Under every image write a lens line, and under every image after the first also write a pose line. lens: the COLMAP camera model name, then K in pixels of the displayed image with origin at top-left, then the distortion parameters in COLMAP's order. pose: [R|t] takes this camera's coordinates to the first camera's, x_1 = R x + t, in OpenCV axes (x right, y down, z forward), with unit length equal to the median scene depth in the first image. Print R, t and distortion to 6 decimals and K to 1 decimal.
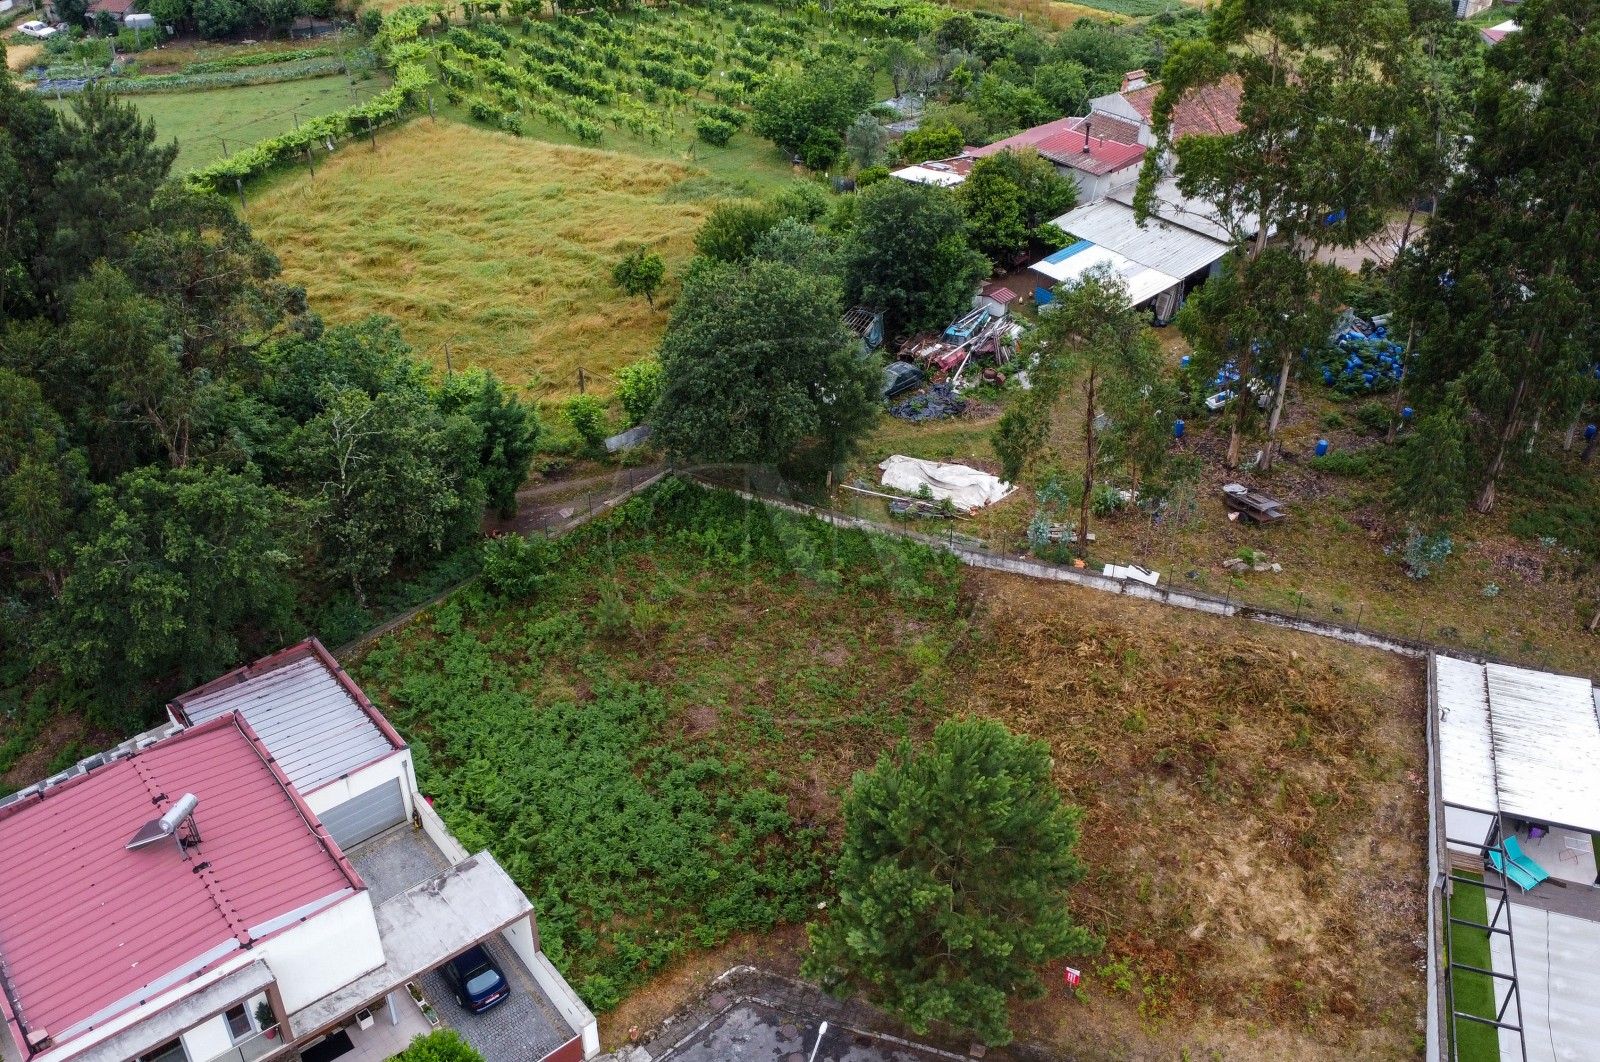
lens RADIAL K [[1414.6, 0, 809.5], [0, 1414.6, 514.2], [0, 0, 1]] dist [0.006077, -0.009408]
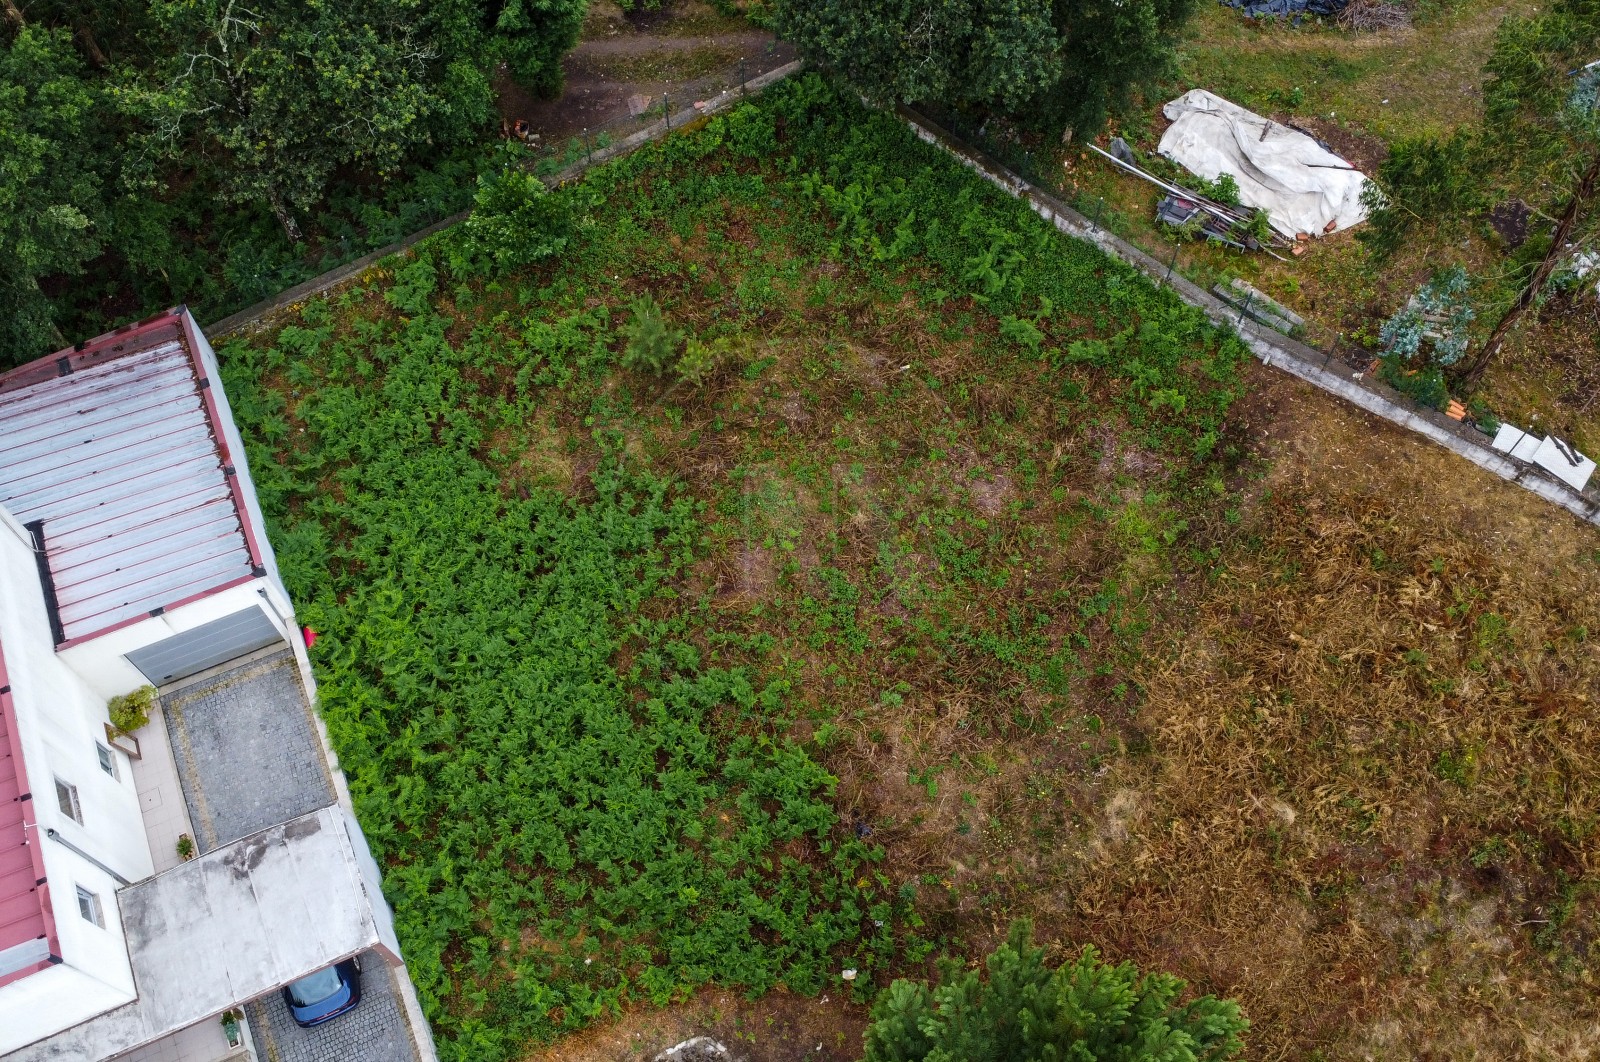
lens RADIAL K [[1414.6, 0, 809.5], [0, 1414.6, 514.2], [0, 0, 1]] dist [0.006077, -0.009408]
pose [[0.967028, 0.223612, -0.121878, 0.019285], [-0.142805, 0.872379, 0.467505, -0.167177], [0.210863, -0.434686, 0.875548, 0.455499]]
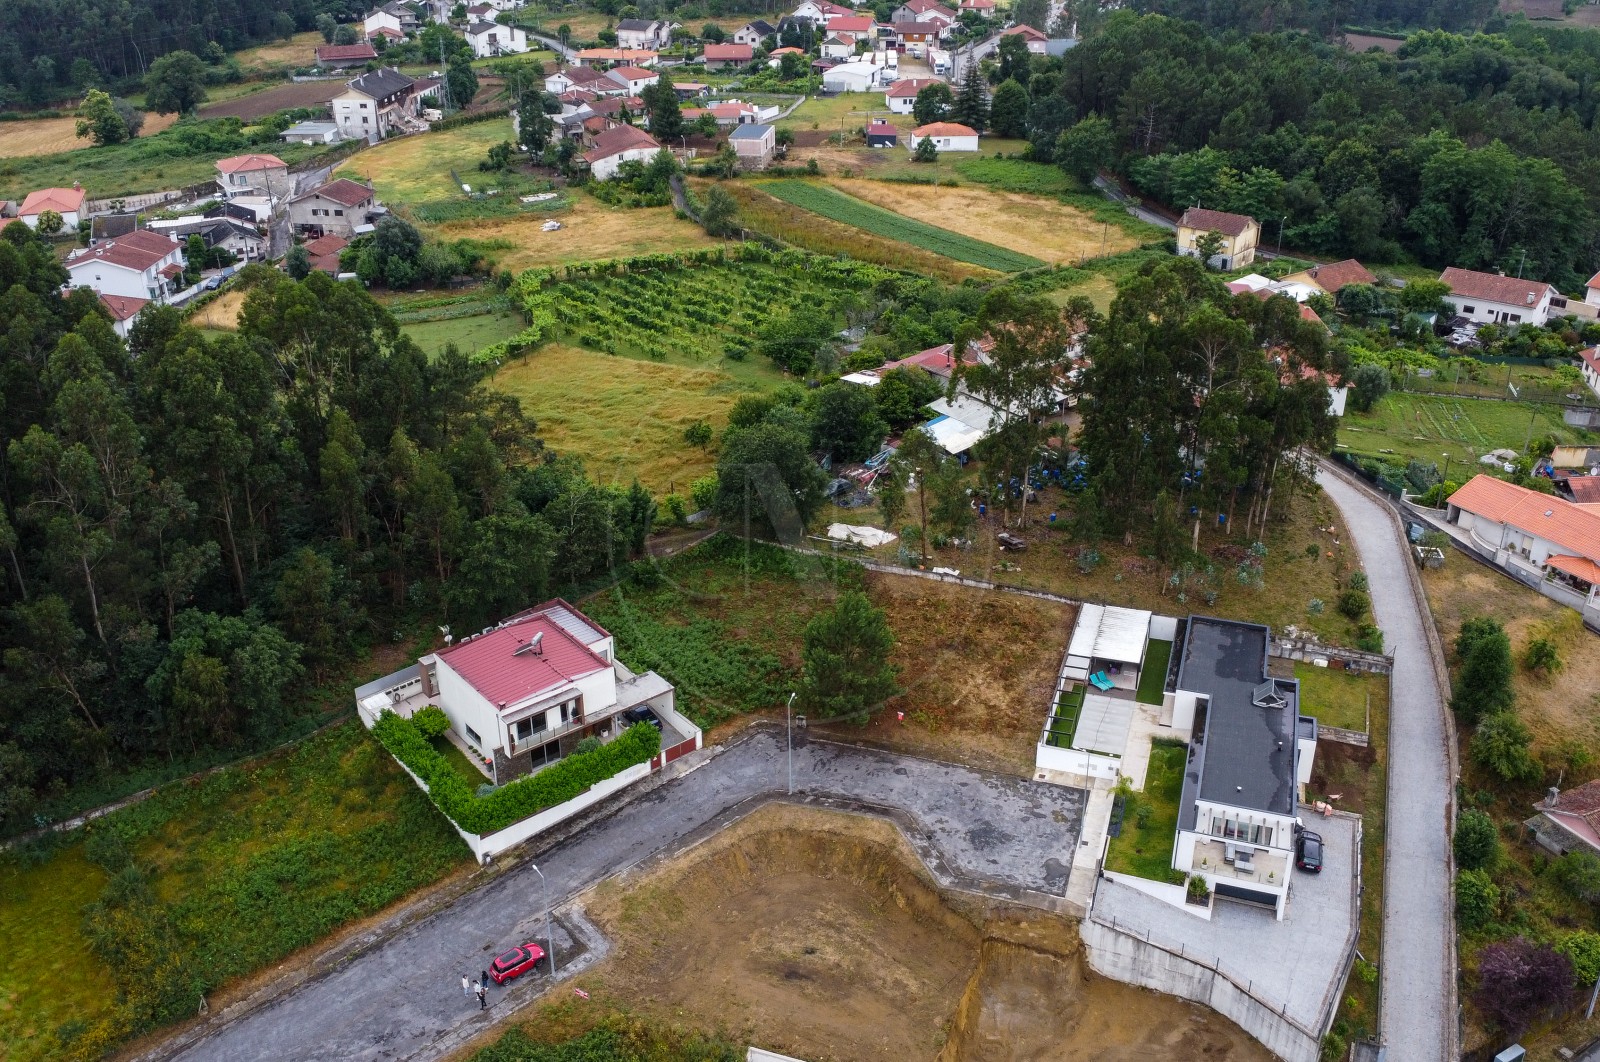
lens RADIAL K [[1414.6, 0, 809.5], [0, 1414.6, 514.2], [0, 0, 1]] dist [0.006077, -0.009408]
pose [[0.999973, -0.006285, 0.003844, 0.020765], [0.006727, 0.991685, -0.128513, 0.235960], [-0.003005, 0.128536, 0.991700, -1.121766]]
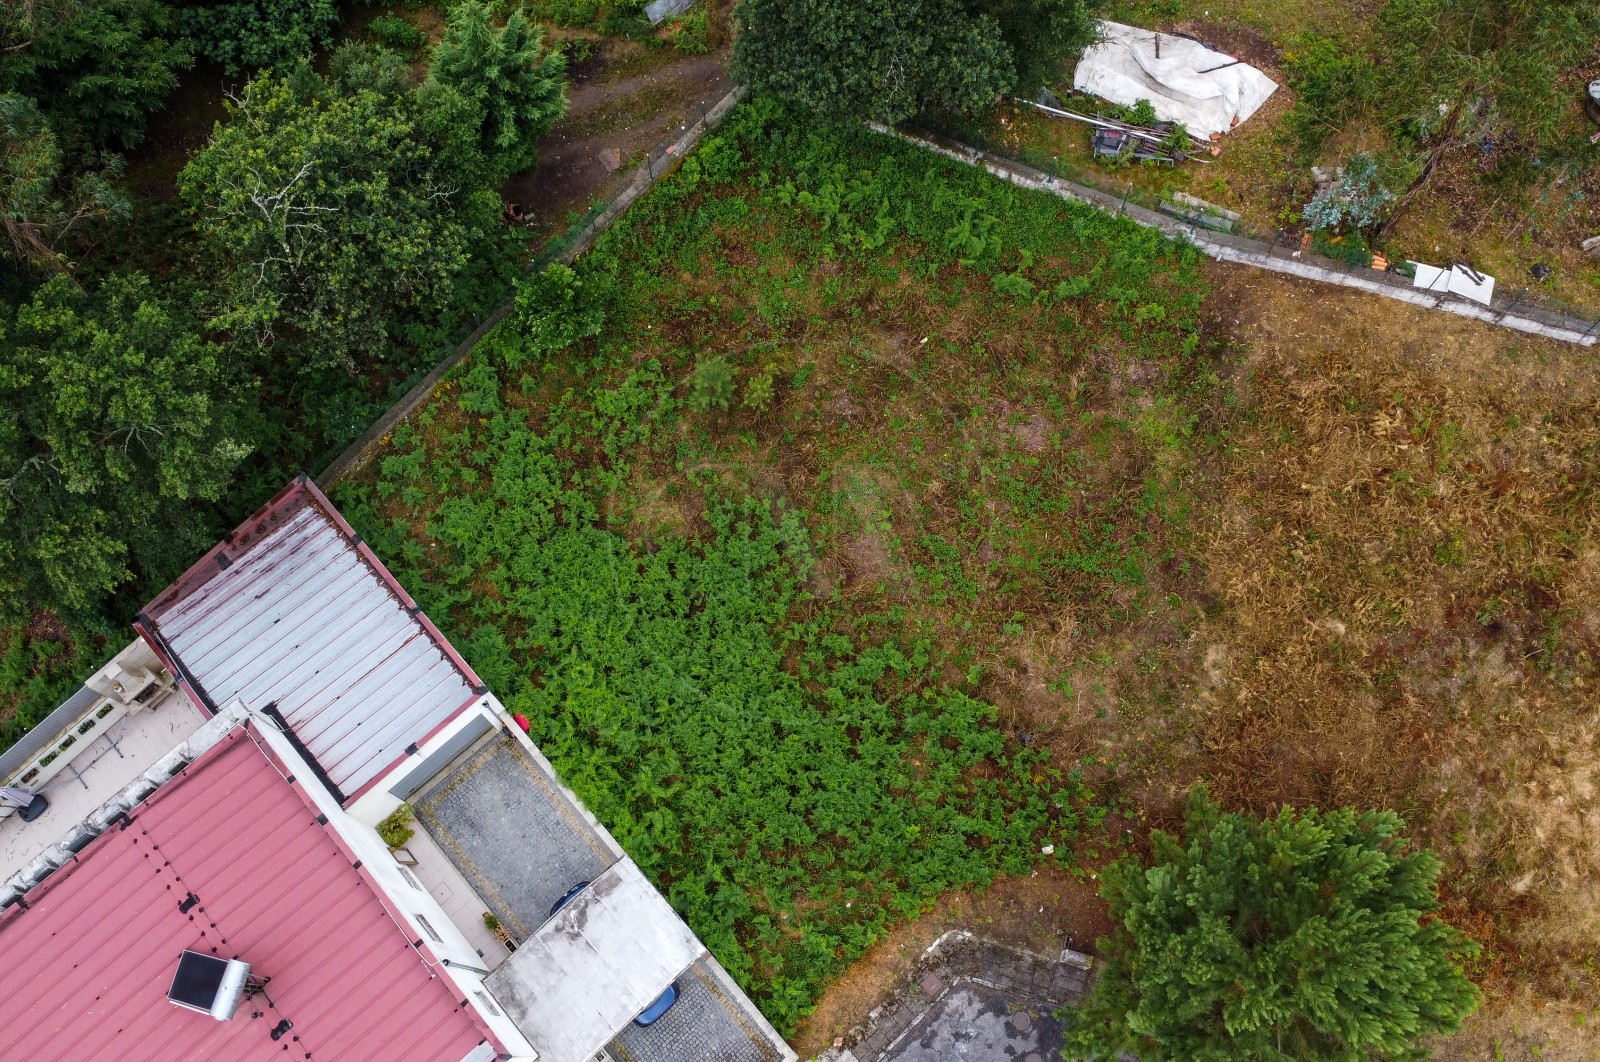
lens RADIAL K [[1414.6, 0, 809.5], [0, 1414.6, 514.2], [0, 0, 1]] dist [0.006077, -0.009408]
pose [[0.998637, -0.050141, 0.014495, -0.109245], [0.031828, 0.805112, 0.592268, -0.301616], [-0.041366, -0.590999, 0.805611, 0.406031]]
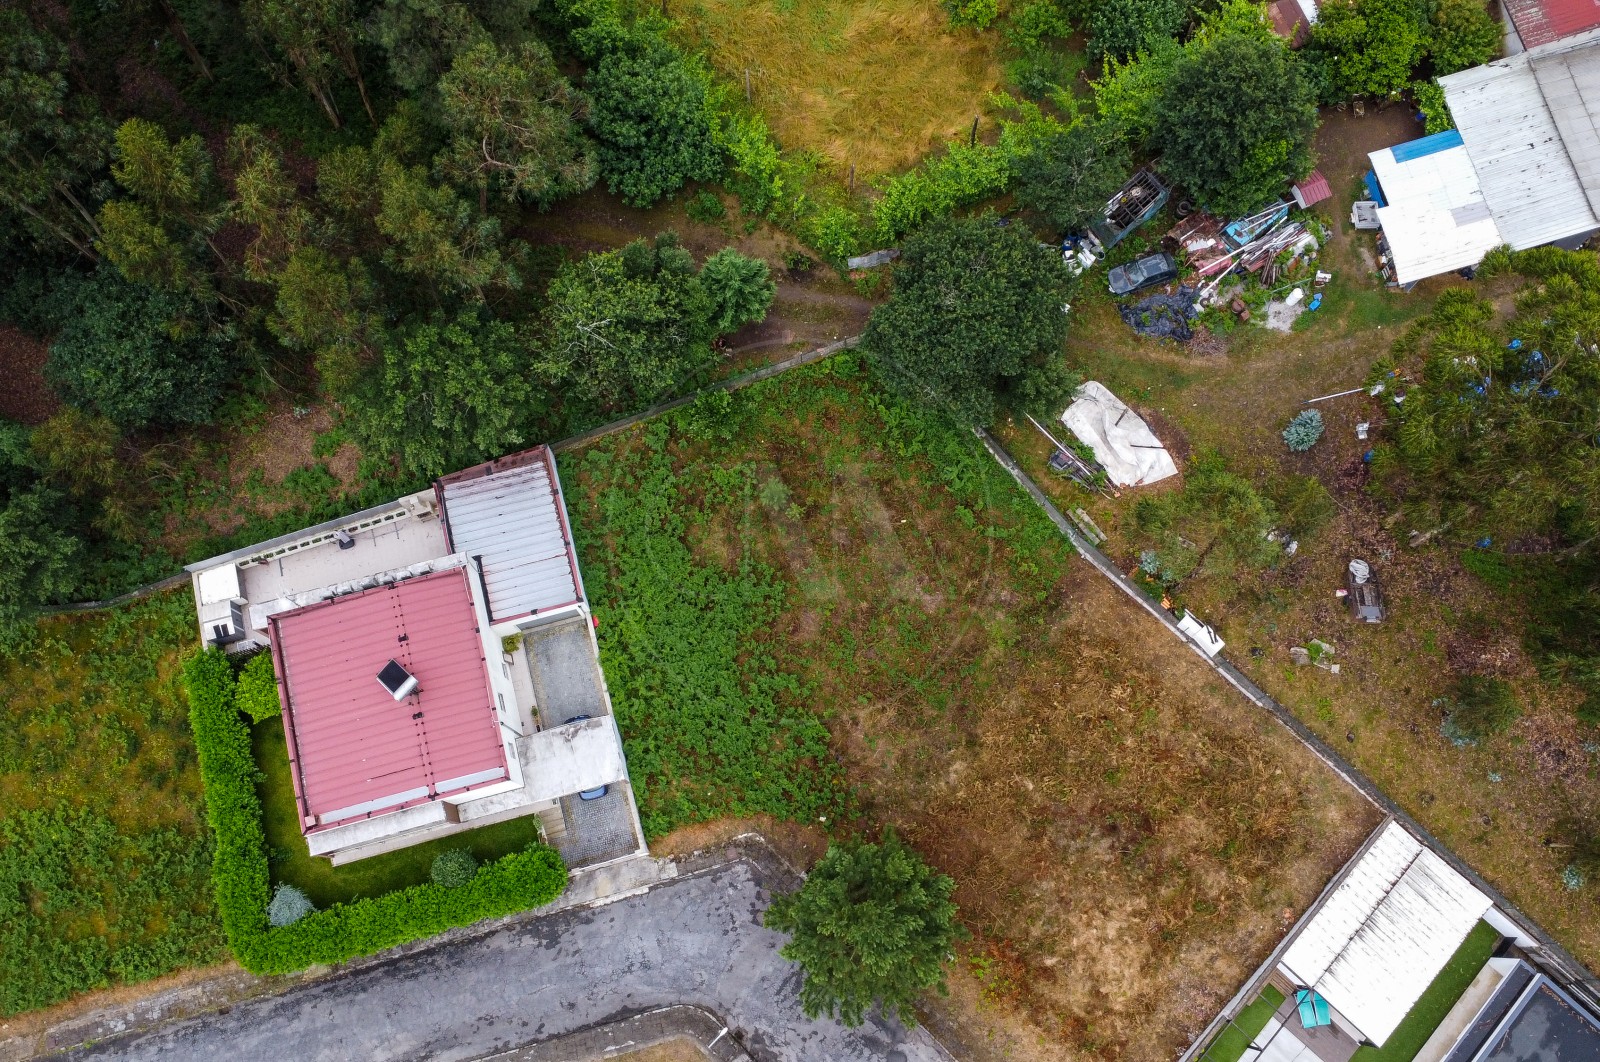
lens RADIAL K [[1414.6, 0, 809.5], [0, 1414.6, 514.2], [0, 0, 1]] dist [0.006077, -0.009408]
pose [[0.911833, 0.394242, -0.114605, 0.033136], [-0.222090, 0.708415, 0.669943, -0.759019], [0.345308, -0.585423, 0.733513, 0.114605]]
